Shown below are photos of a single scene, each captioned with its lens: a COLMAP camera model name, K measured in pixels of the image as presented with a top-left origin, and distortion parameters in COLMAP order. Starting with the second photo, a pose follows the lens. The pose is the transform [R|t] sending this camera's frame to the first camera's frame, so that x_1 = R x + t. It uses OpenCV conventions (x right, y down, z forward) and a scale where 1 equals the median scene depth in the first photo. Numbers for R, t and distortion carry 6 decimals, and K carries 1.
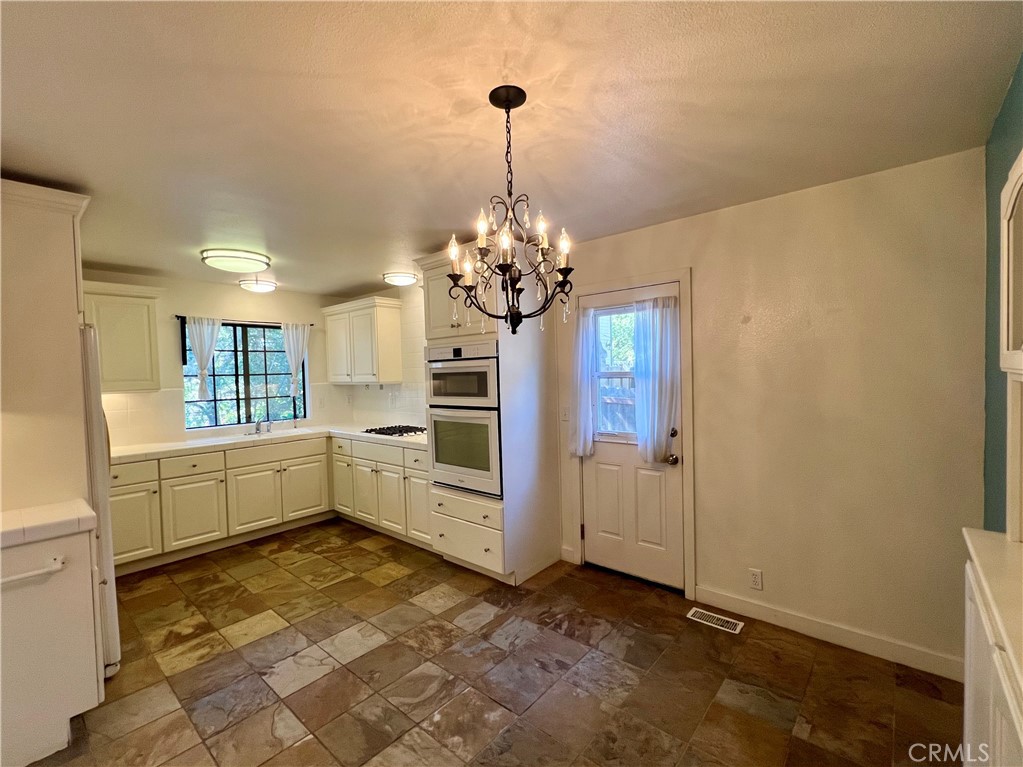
lens RADIAL K [[443.6, 0, 513.5], [0, 443.6, 389.2], [0, 0, 1]] dist [-0.001890, 0.000001]
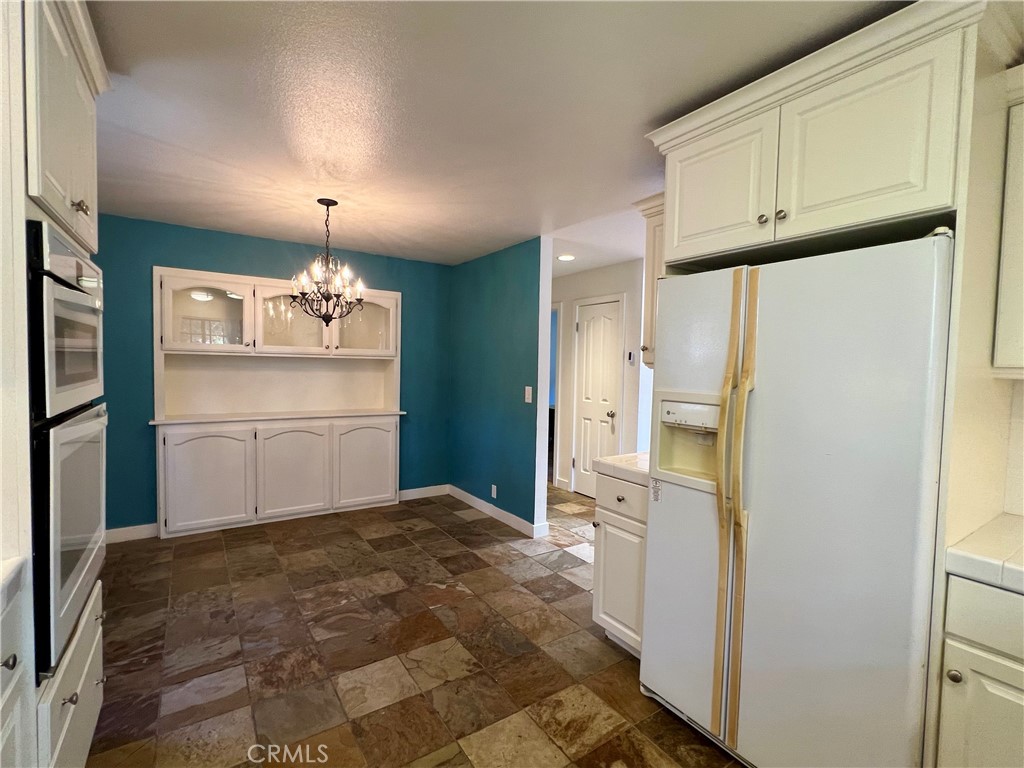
lens RADIAL K [[475.9, 0, 515.0], [0, 475.9, 383.9], [0, 0, 1]] dist [-0.000589, -0.000129]
pose [[-0.963743, -0.006306, 0.266758, -0.844195], [0.014863, 0.996900, 0.077264, -0.013145], [-0.266418, 0.078428, -0.960661, 1.762727]]
